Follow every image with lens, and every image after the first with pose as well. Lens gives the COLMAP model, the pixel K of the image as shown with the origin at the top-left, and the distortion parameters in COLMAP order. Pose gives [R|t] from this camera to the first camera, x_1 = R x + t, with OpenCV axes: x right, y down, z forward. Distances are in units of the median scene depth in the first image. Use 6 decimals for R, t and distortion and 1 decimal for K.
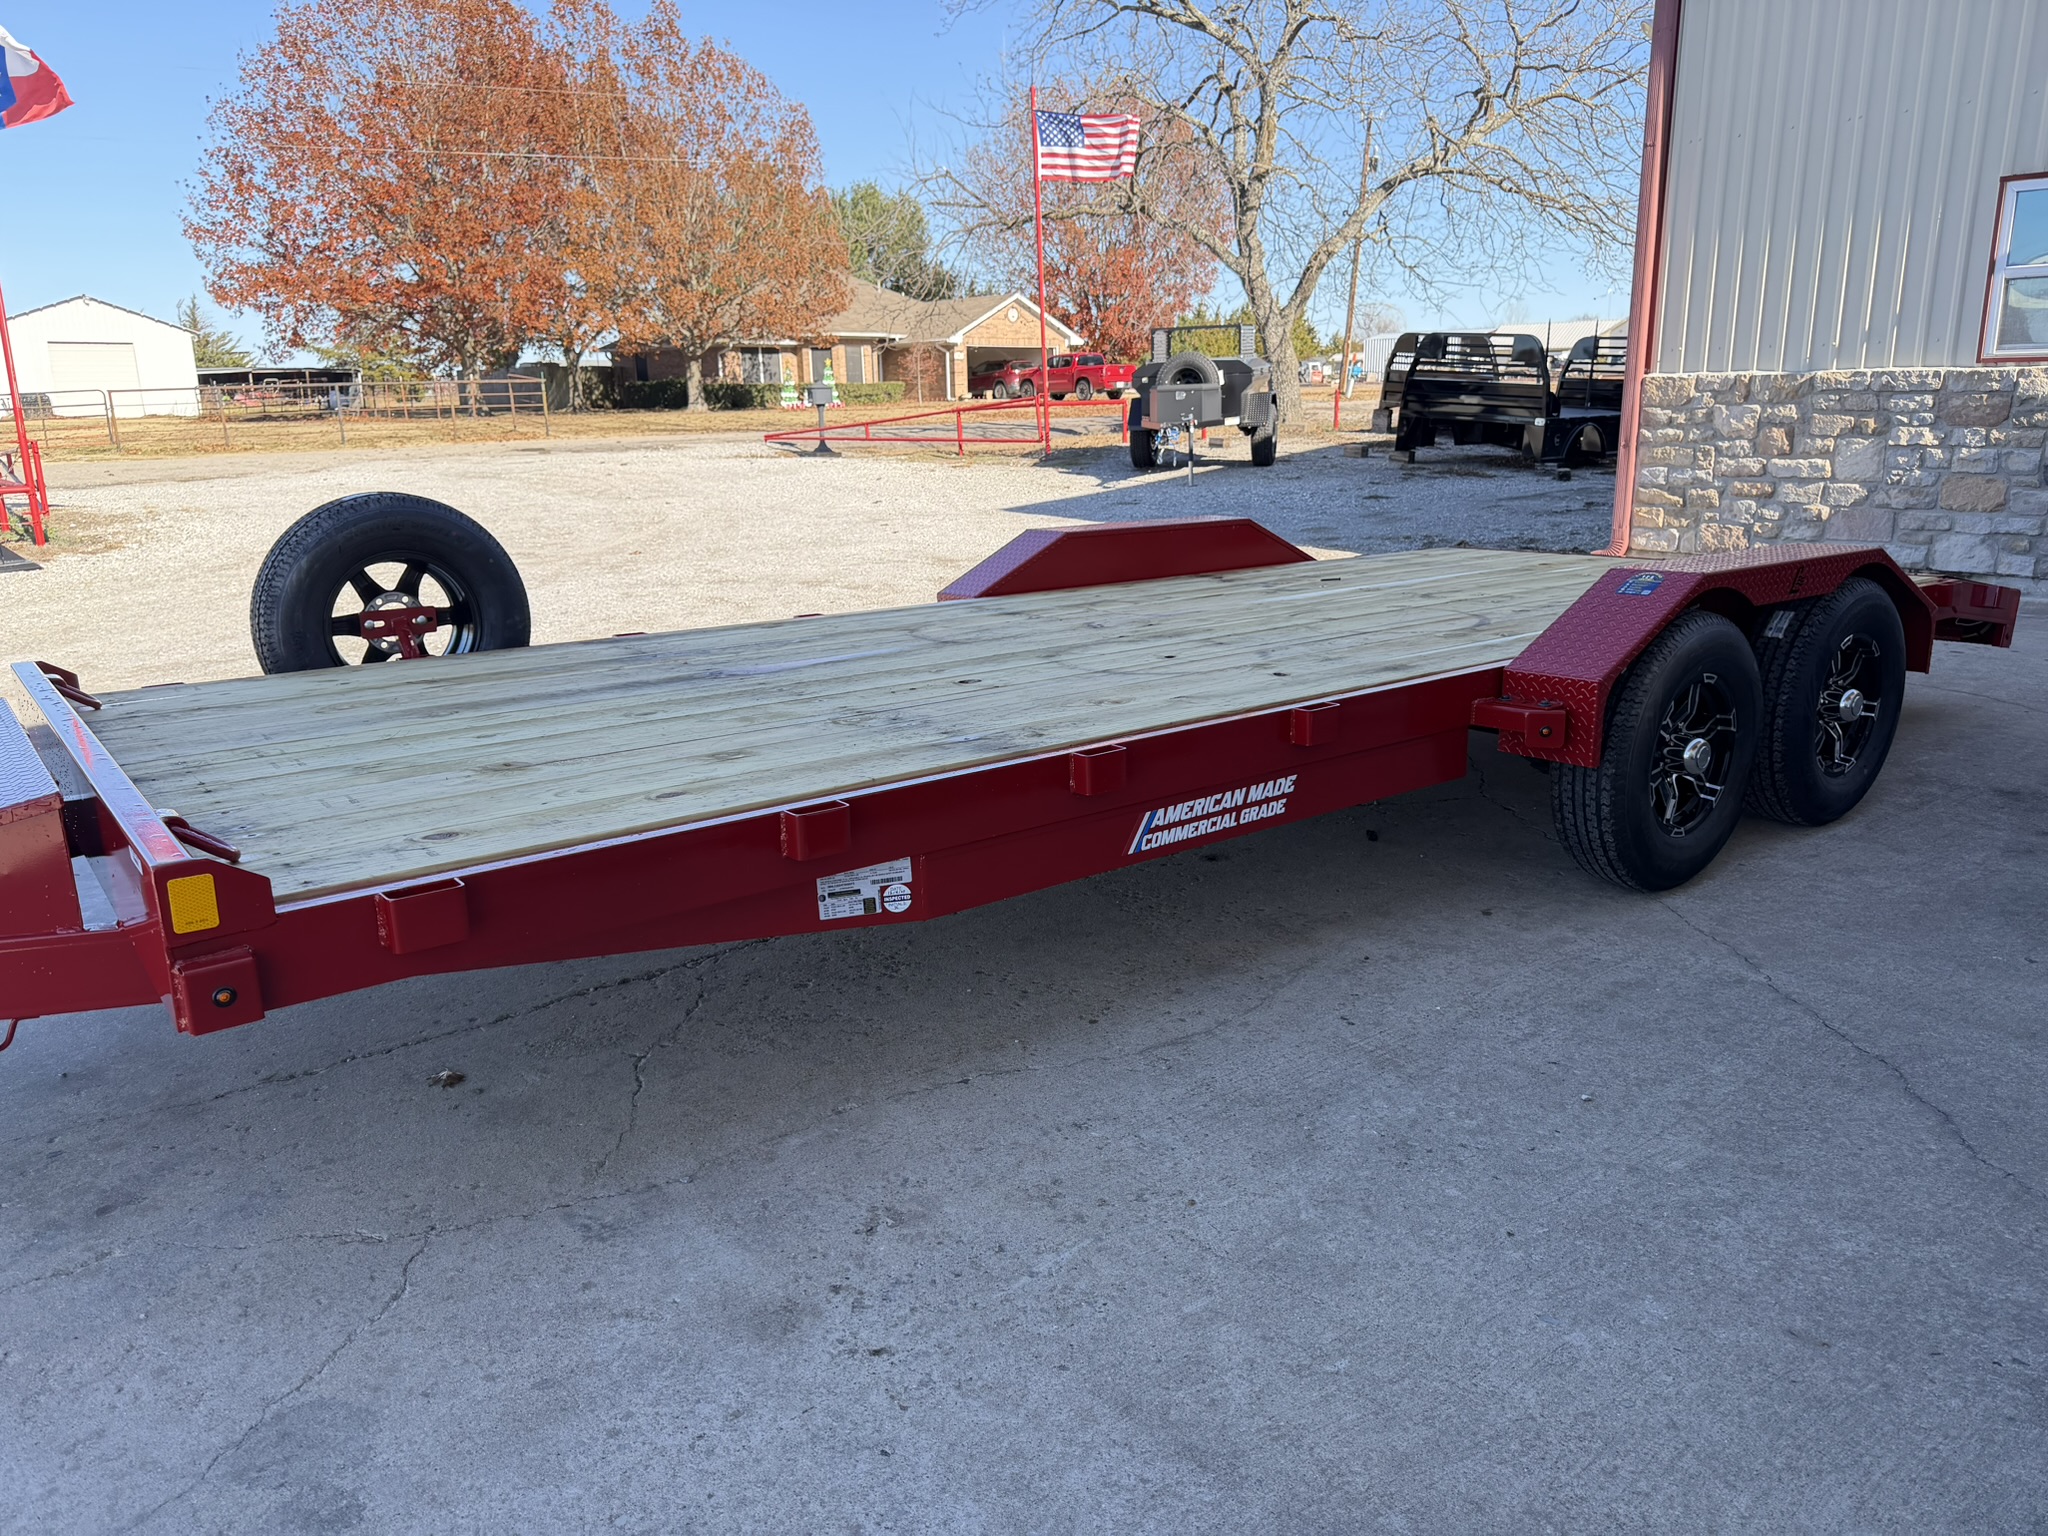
lens RADIAL K [[1448.5, 0, 1024.0], [0, 1448.5, 768.0], [0, 0, 1]] dist [0.106252, -0.151539]
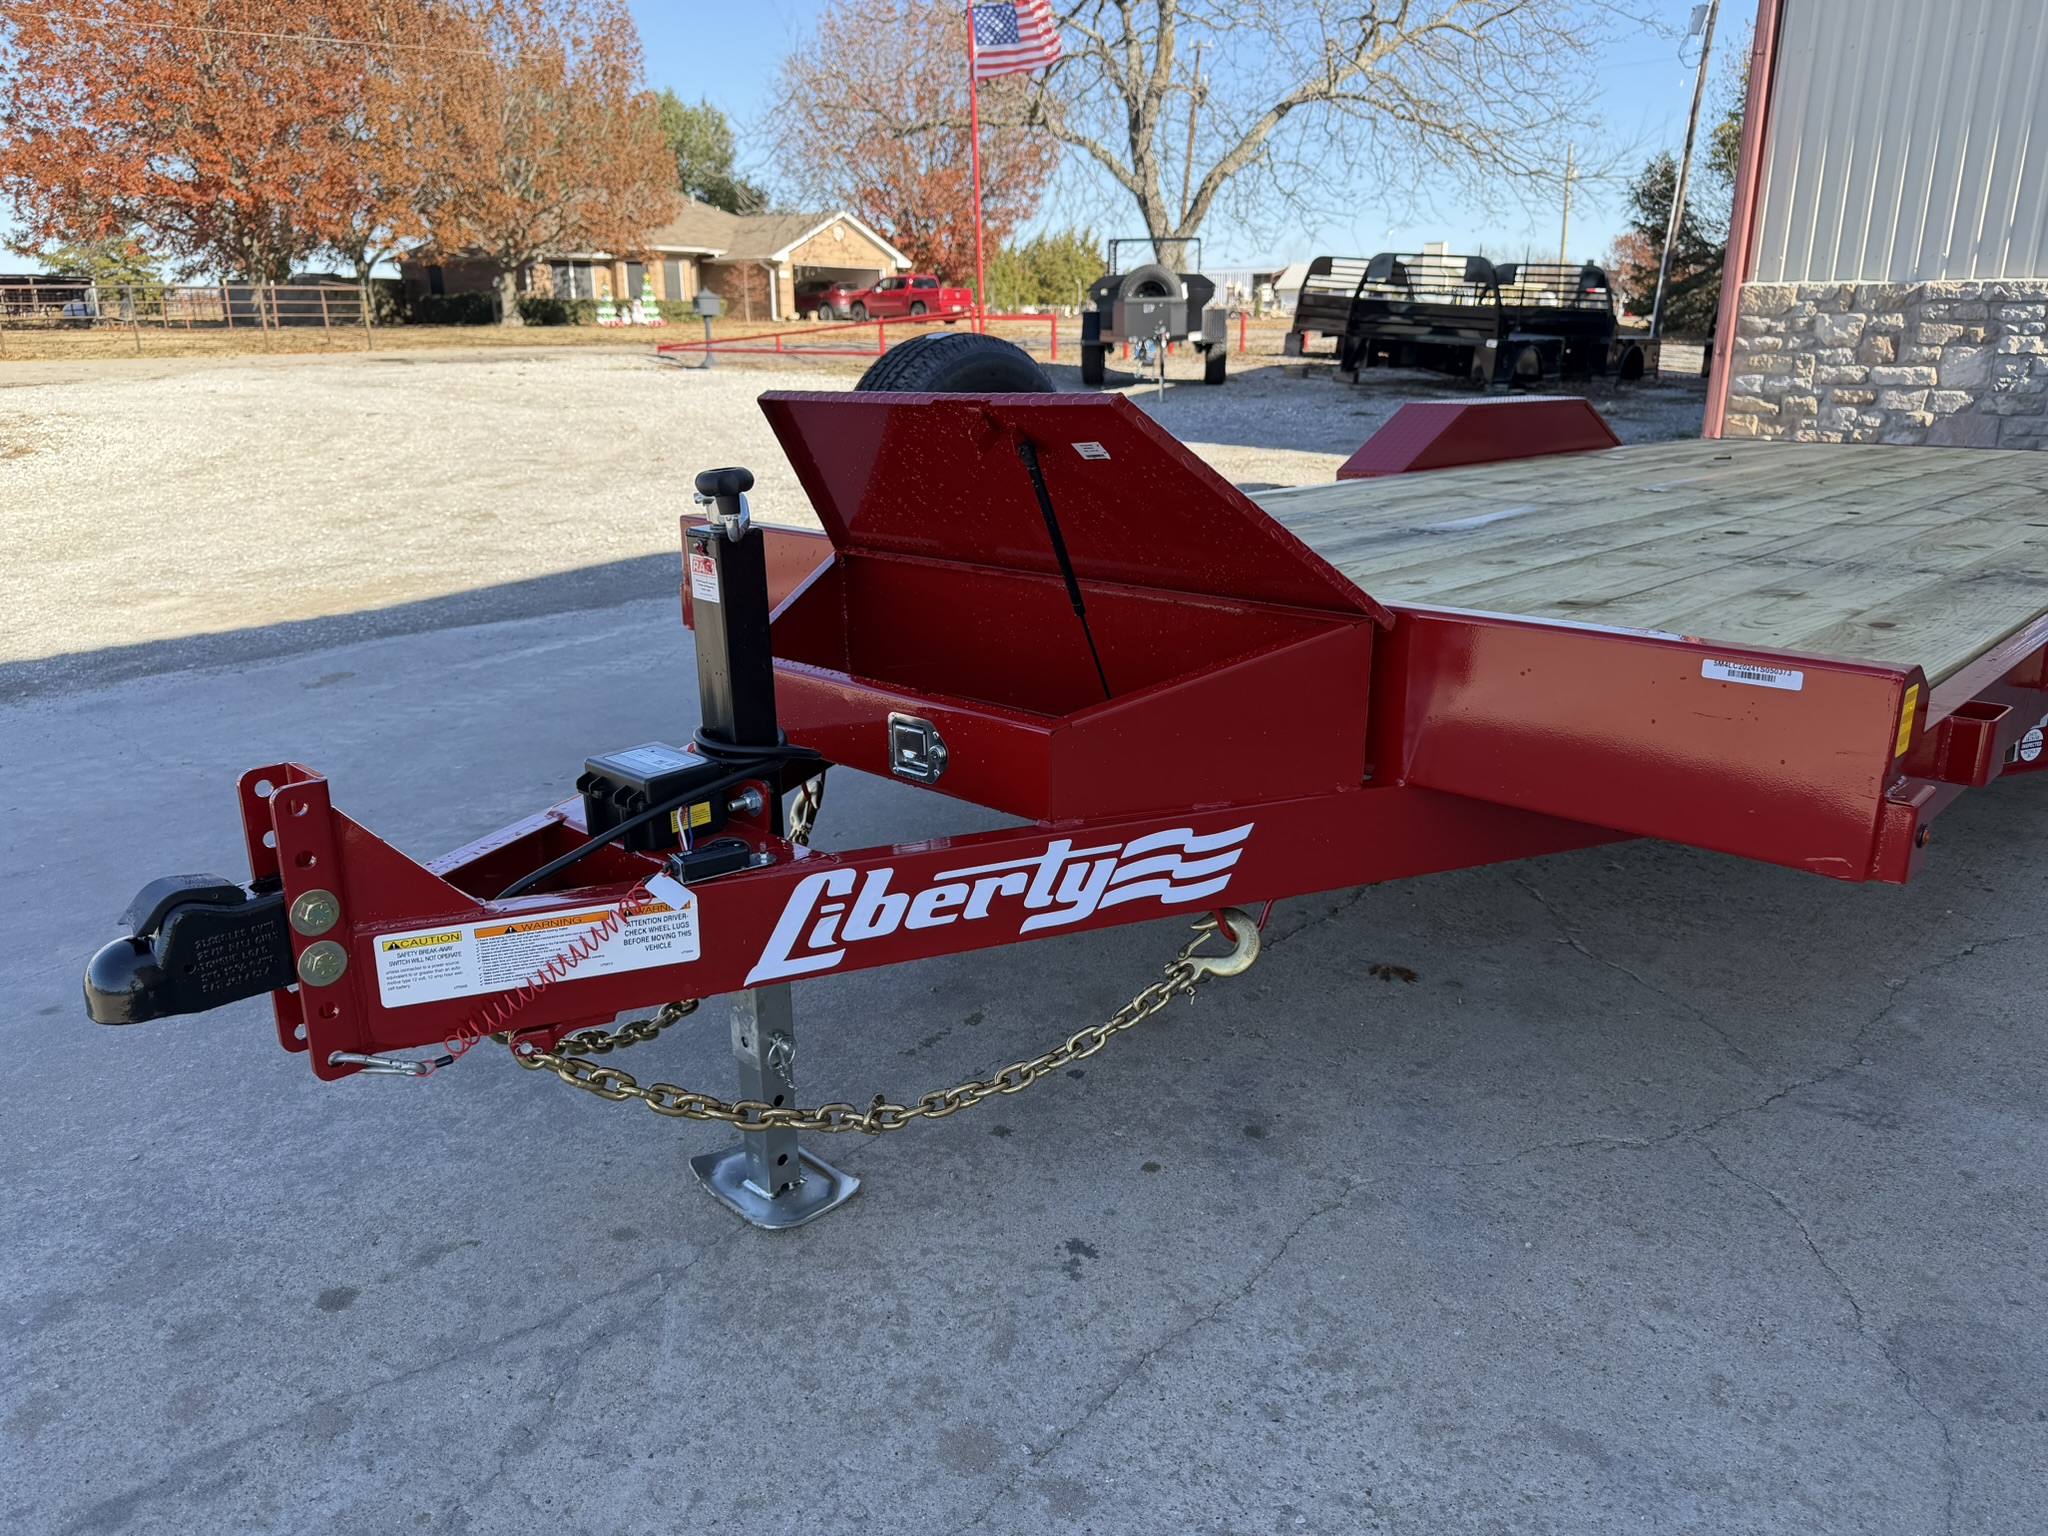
lens RADIAL K [[1459.1, 0, 1024.0], [0, 1459.1, 768.0], [0, 0, 1]] dist [0.044665, -0.051030]
pose [[0.988351, -0.024879, 0.150147, -0.124699], [0.018513, 0.998875, 0.043652, 0.007805], [-0.151065, -0.040364, 0.987699, 0.029130]]
